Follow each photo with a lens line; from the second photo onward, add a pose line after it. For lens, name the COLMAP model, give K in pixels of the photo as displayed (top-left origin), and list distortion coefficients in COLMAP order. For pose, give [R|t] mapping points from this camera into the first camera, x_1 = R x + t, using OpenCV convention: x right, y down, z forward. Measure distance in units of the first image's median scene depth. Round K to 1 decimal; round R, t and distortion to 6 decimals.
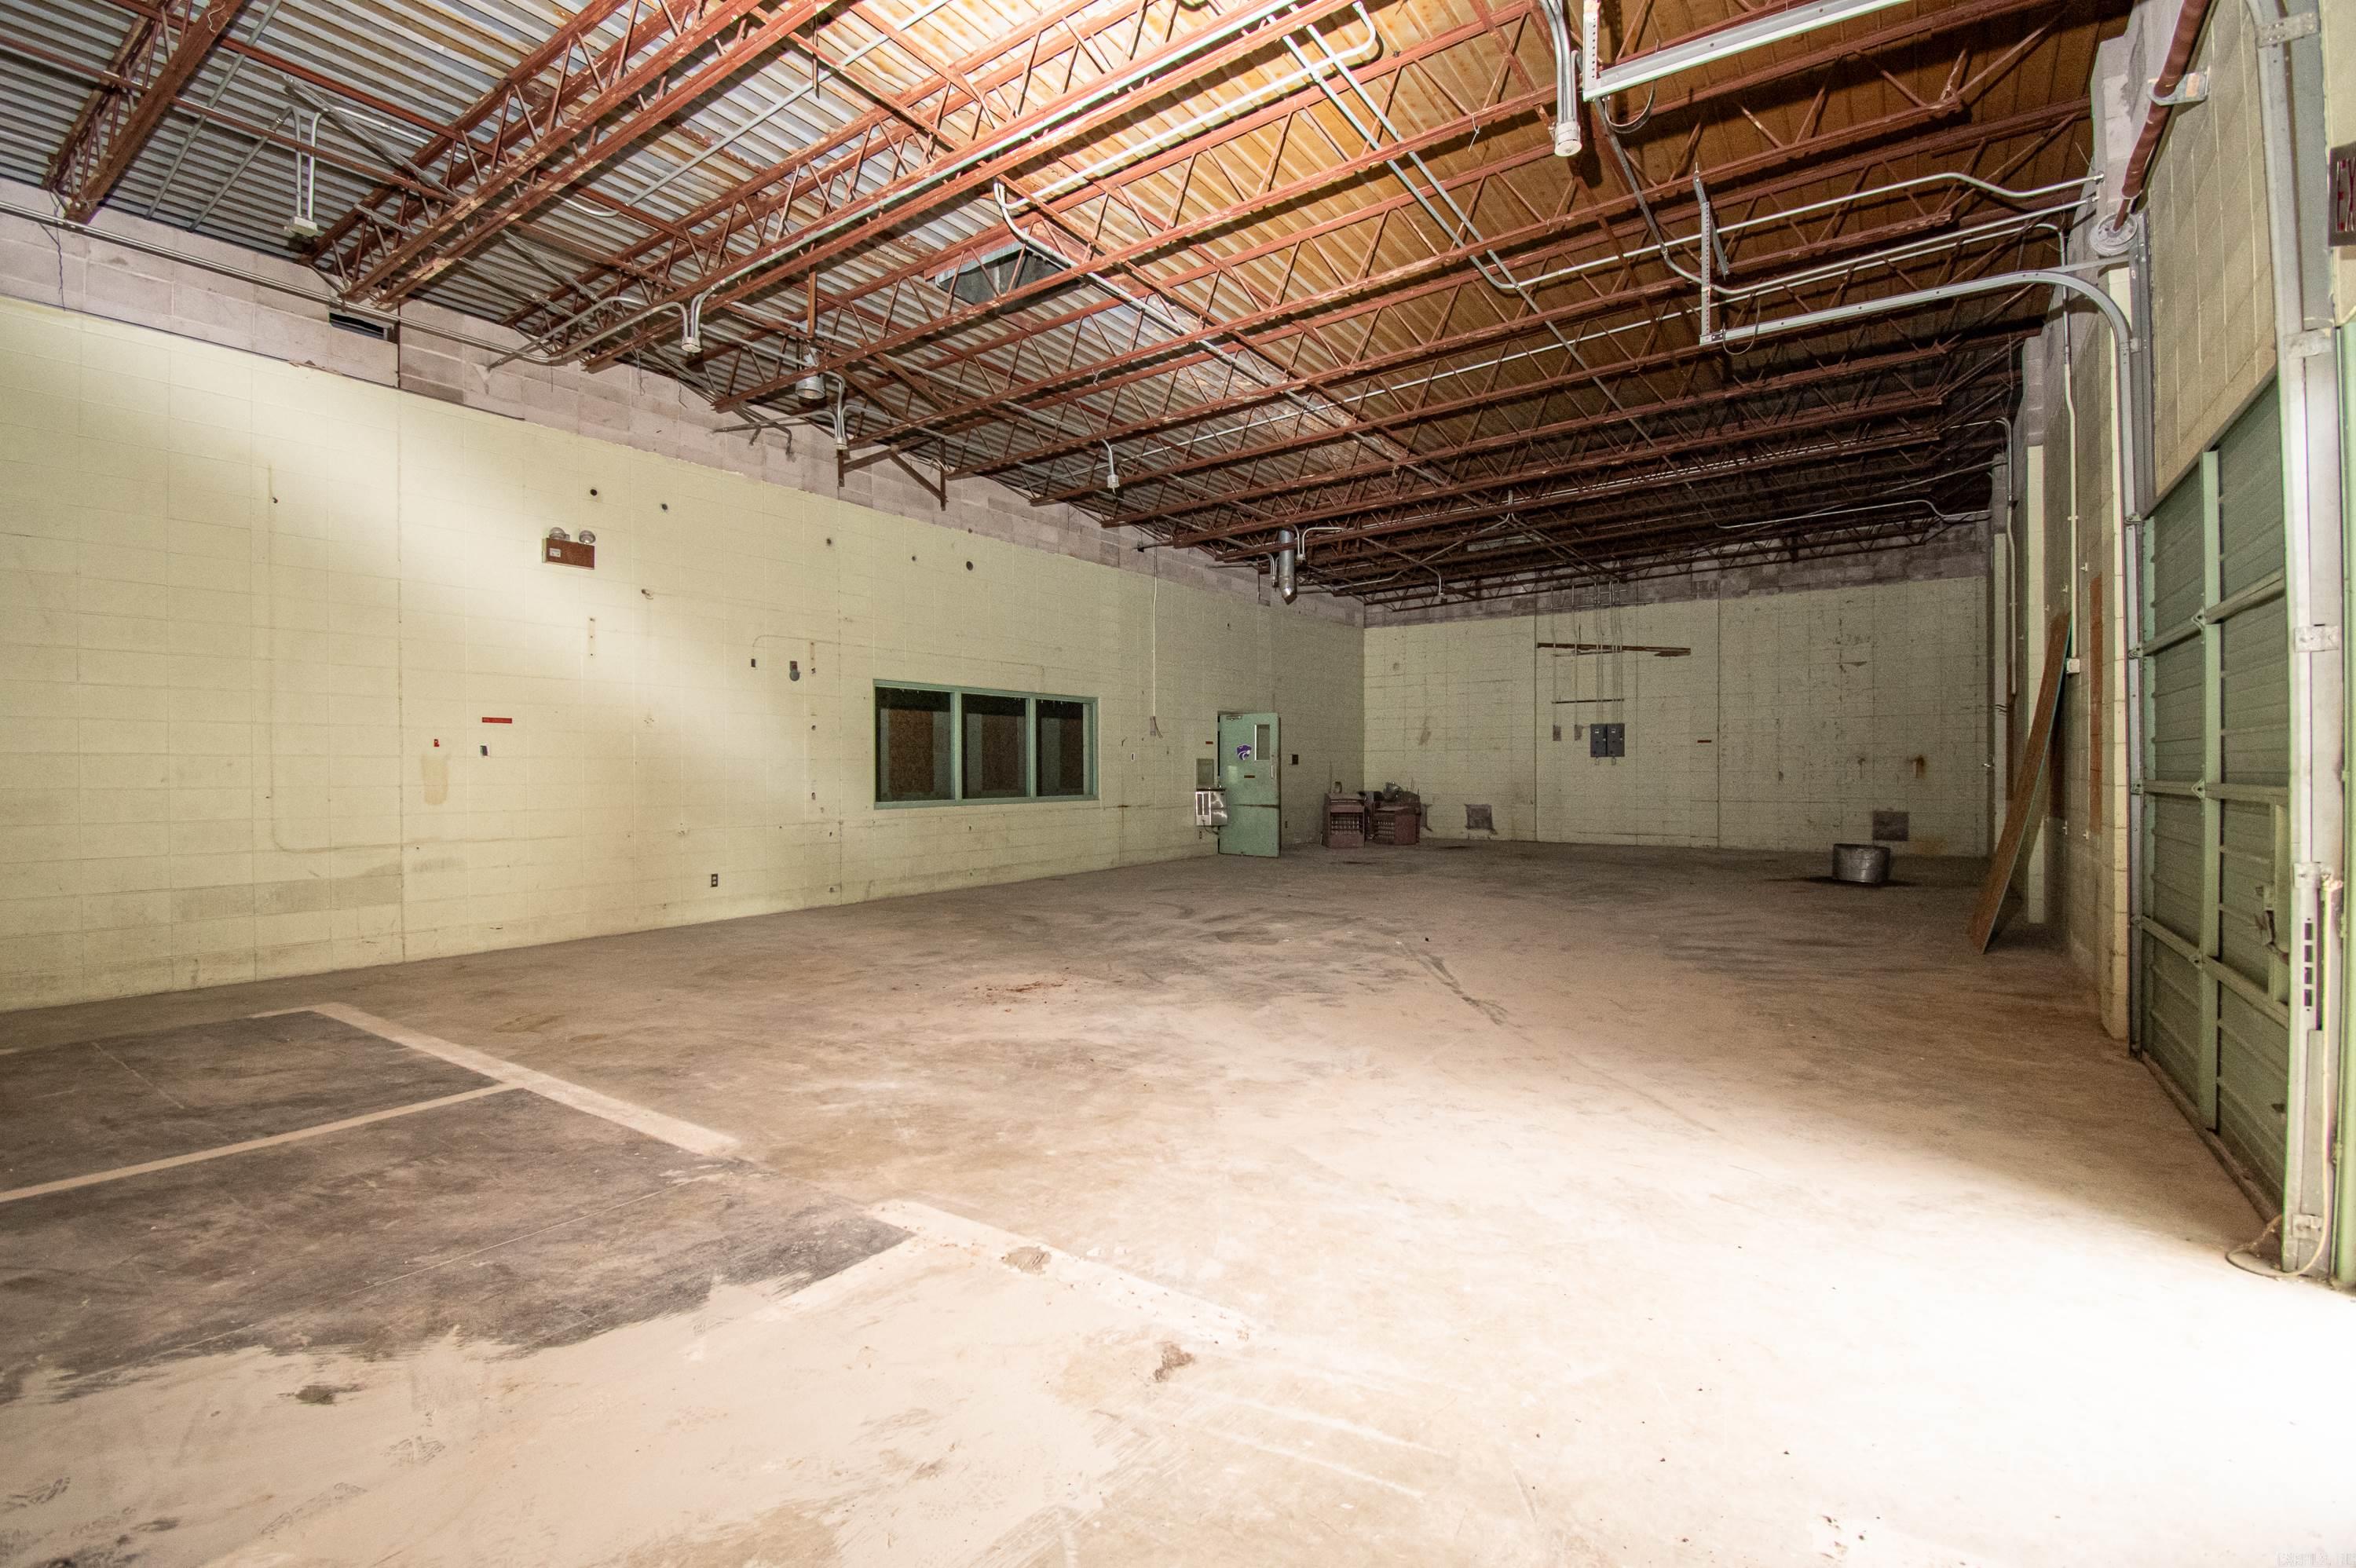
lens RADIAL K [[1048.0, 0, 1169.7], [0, 1048.0, 769.9], [0, 0, 1]] dist [-0.020916, -0.012404]
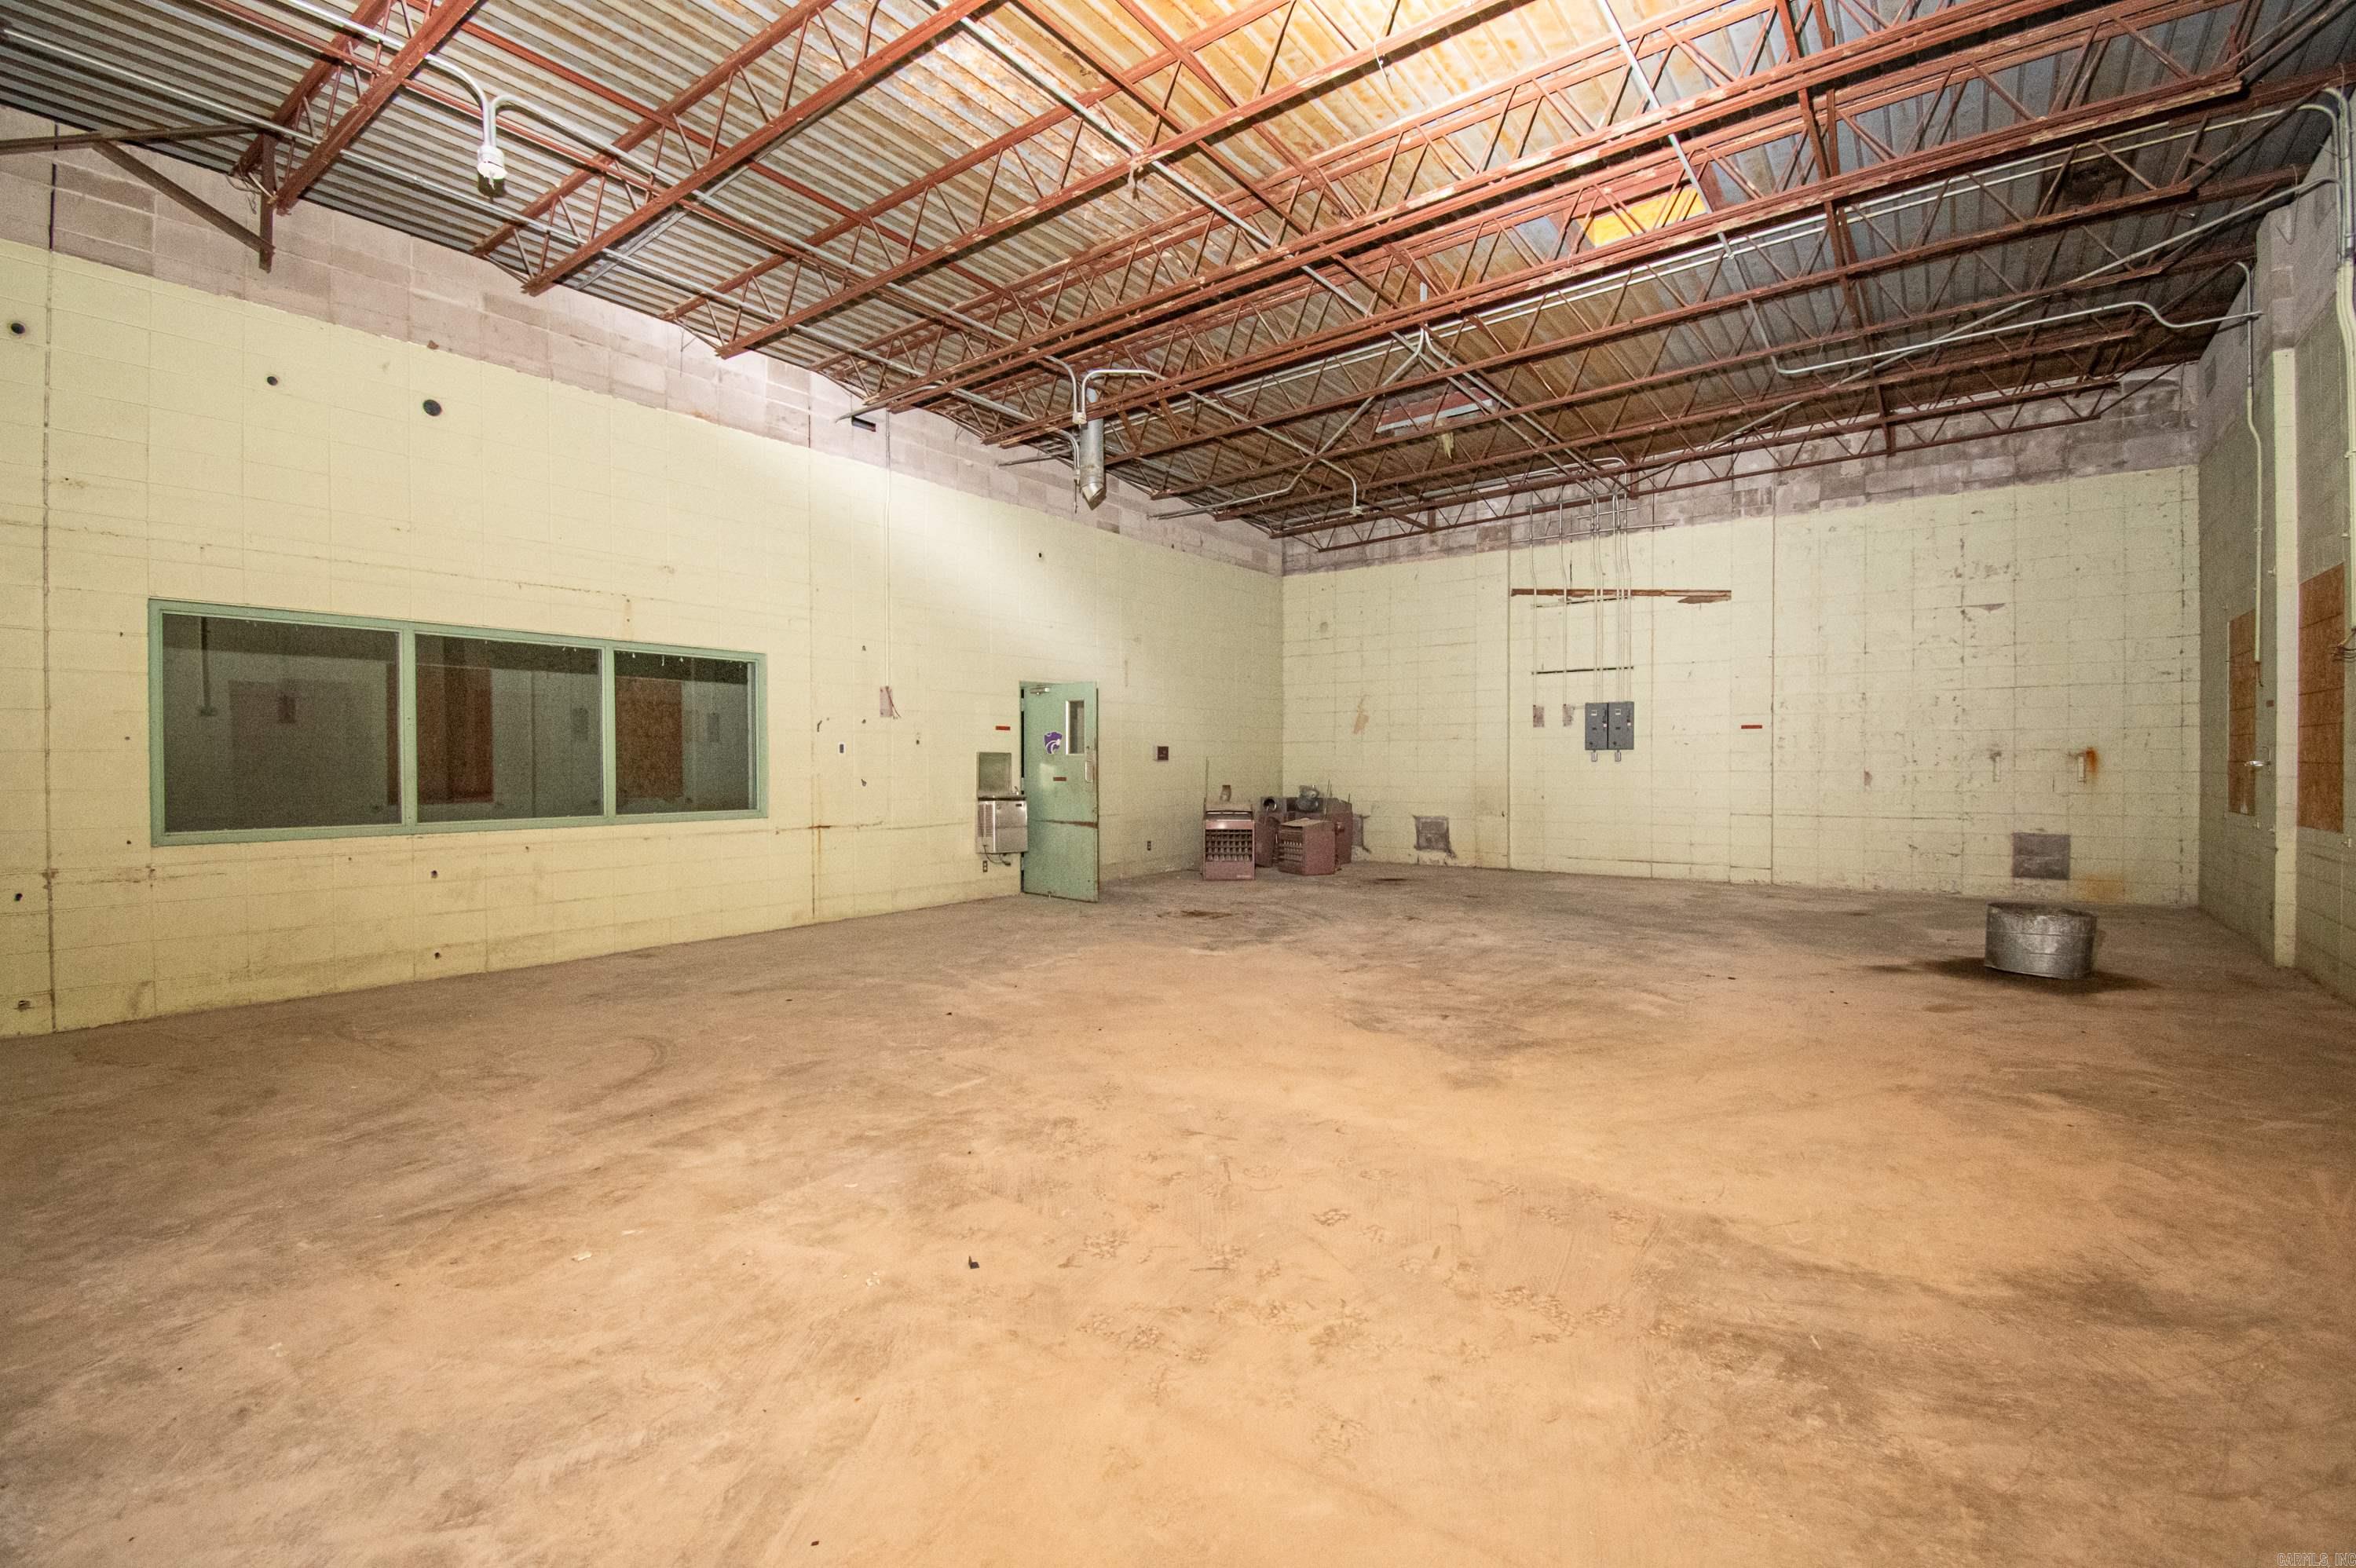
lens RADIAL K [[1048.0, 0, 1178.0], [0, 1048.0, 774.2], [0, 0, 1]] dist [-0.020916, -0.012404]
pose [[0.999801, 0.001138, -0.019909, 0.159275], [-0.000978, 0.999967, 0.008032, -0.001890], [0.019918, -0.008011, 0.999770, 0.326402]]
